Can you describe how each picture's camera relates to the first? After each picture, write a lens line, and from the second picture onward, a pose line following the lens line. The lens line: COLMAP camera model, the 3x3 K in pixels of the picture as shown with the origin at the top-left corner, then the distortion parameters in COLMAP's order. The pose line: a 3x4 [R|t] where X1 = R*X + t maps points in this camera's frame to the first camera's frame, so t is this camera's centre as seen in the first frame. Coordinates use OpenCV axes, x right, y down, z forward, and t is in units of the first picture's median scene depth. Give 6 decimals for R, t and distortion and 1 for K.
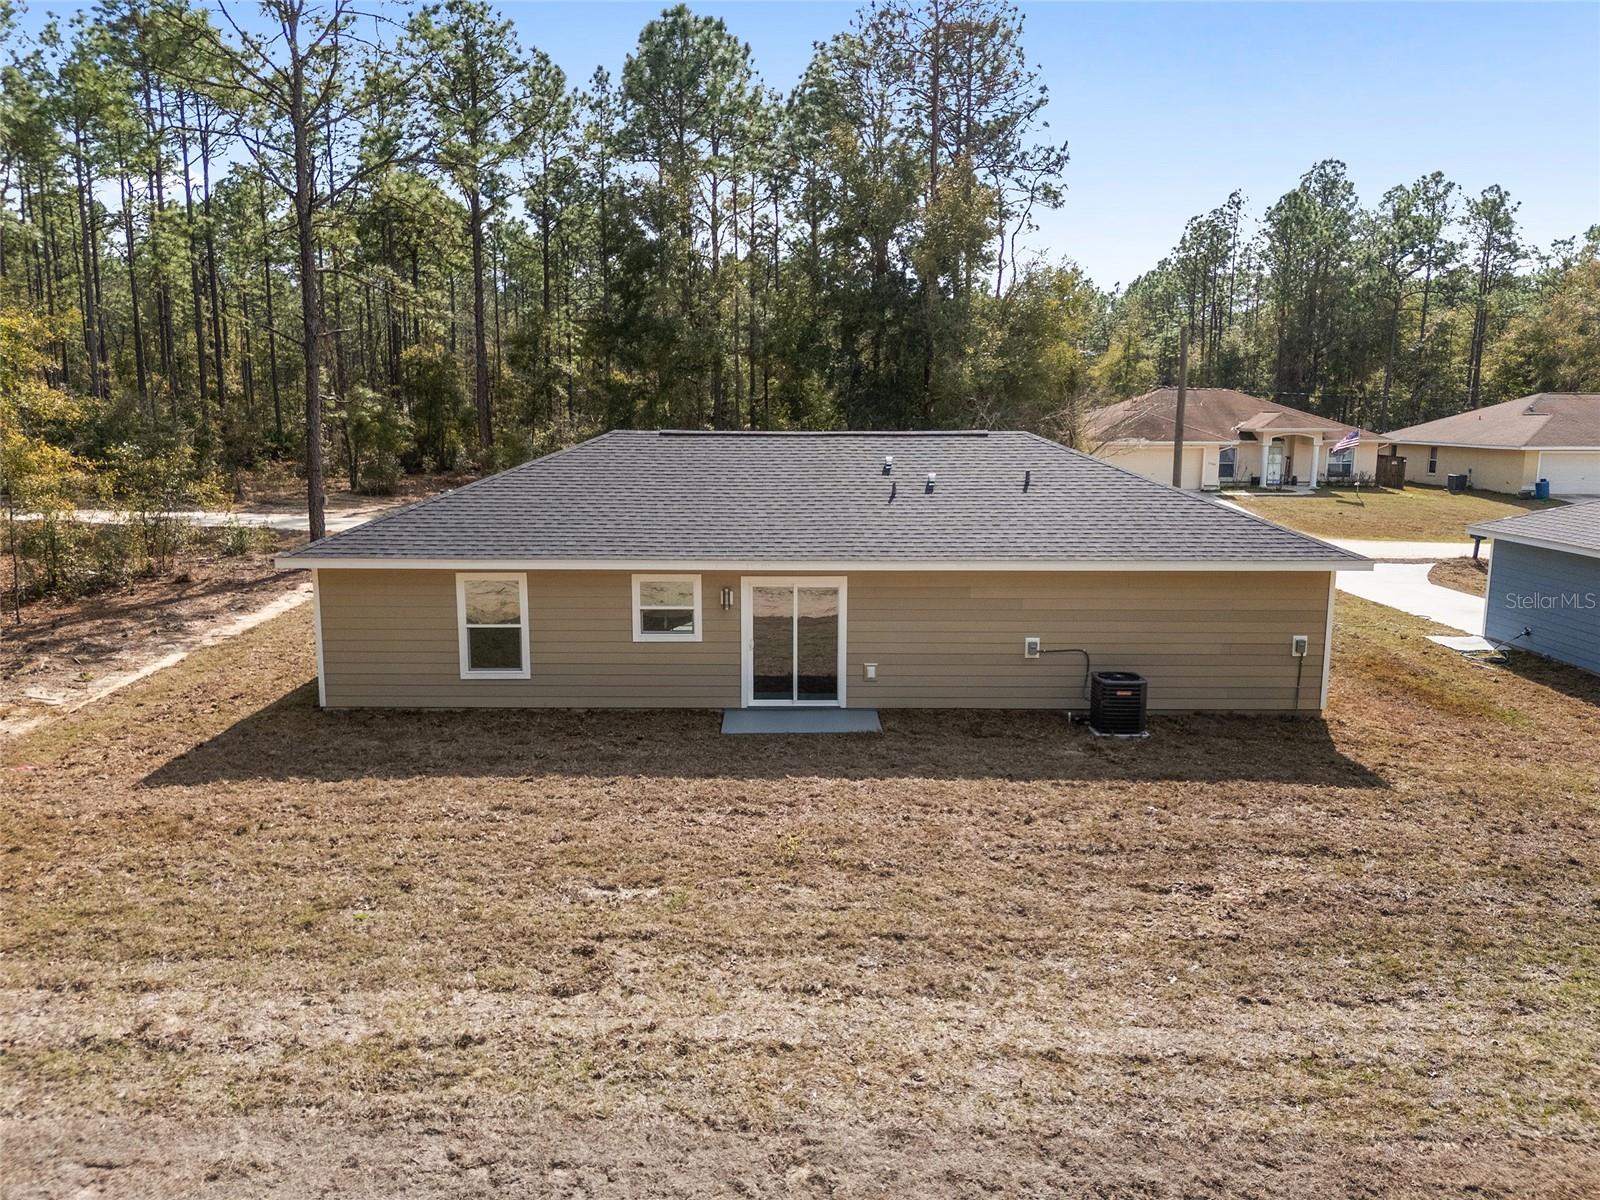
lens RADIAL K [[1172.9, 0, 800.0], [0, 1172.9, 600.0], [0, 0, 1]] dist [0.078812, -0.085962]
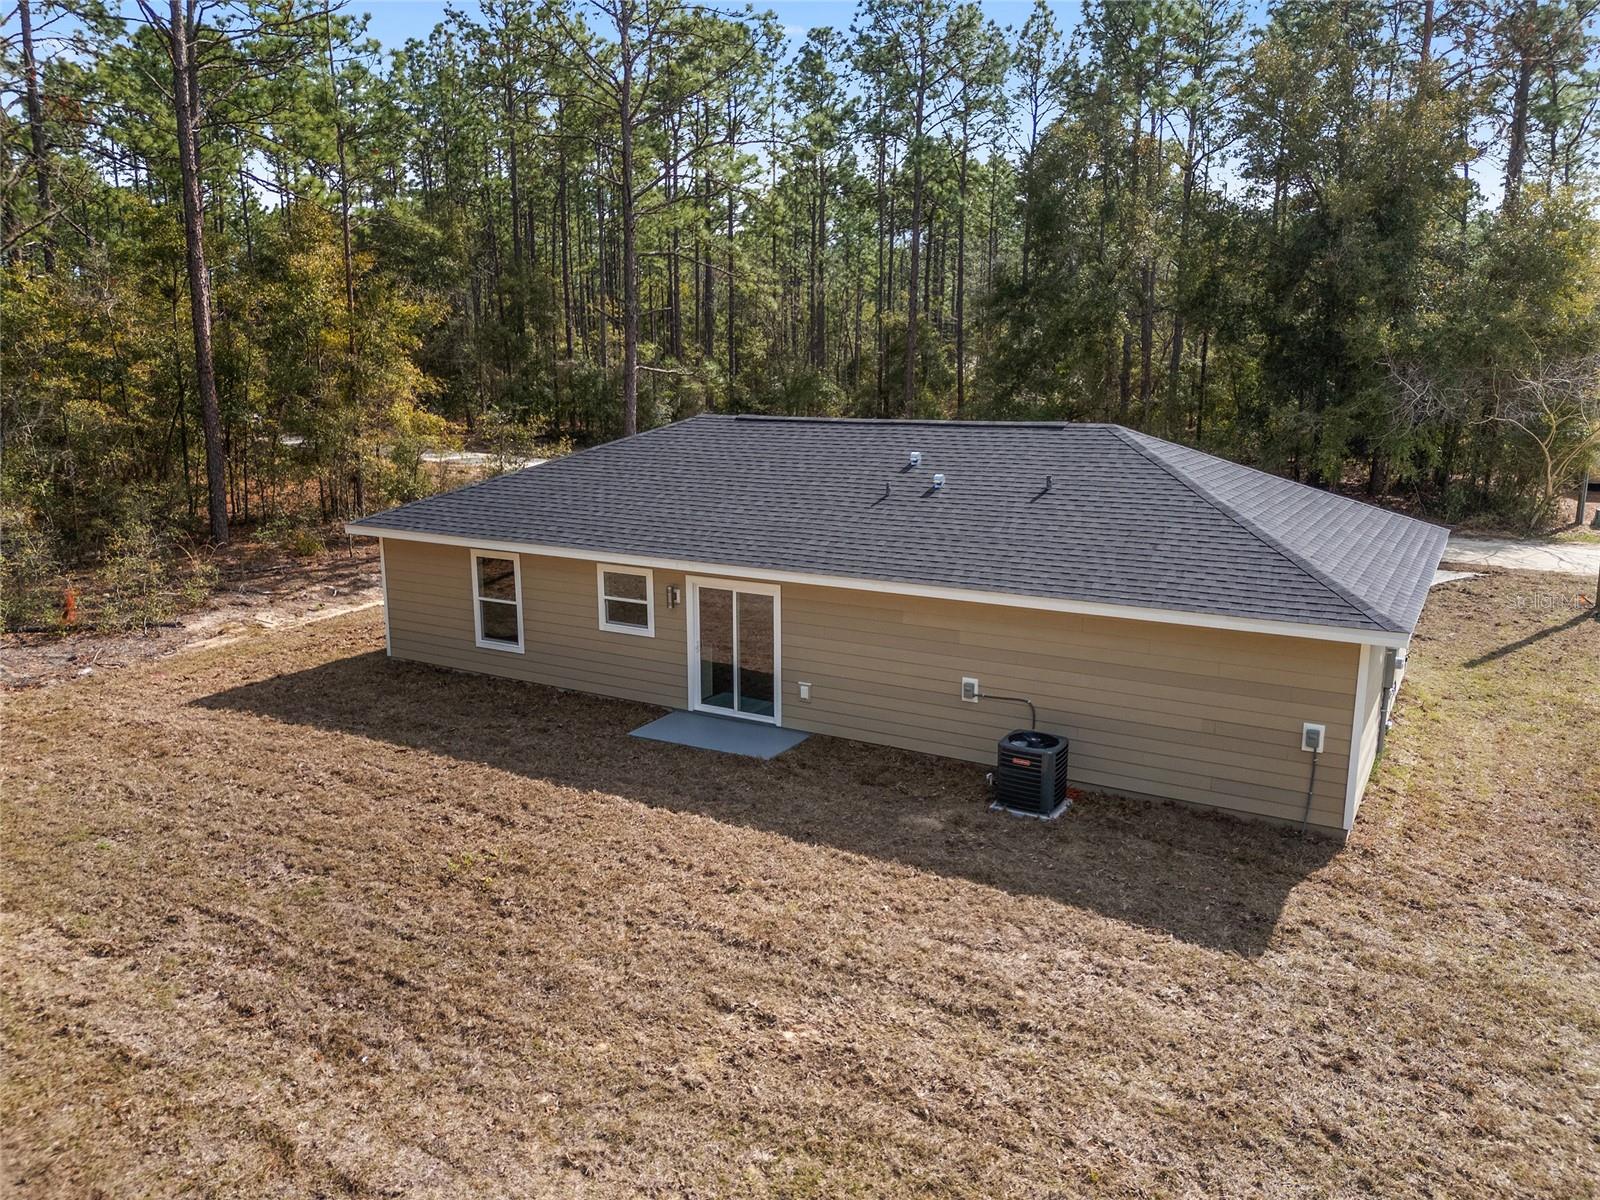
lens RADIAL K [[1172.9, 0, 800.0], [0, 1172.9, 600.0], [0, 0, 1]] dist [0.078812, -0.085962]
pose [[0.859754, 0.098668, -0.501086, 0.587212], [-0.078501, 0.995031, 0.061240, -0.075587], [0.504639, -0.013316, 0.863228, 0.247581]]
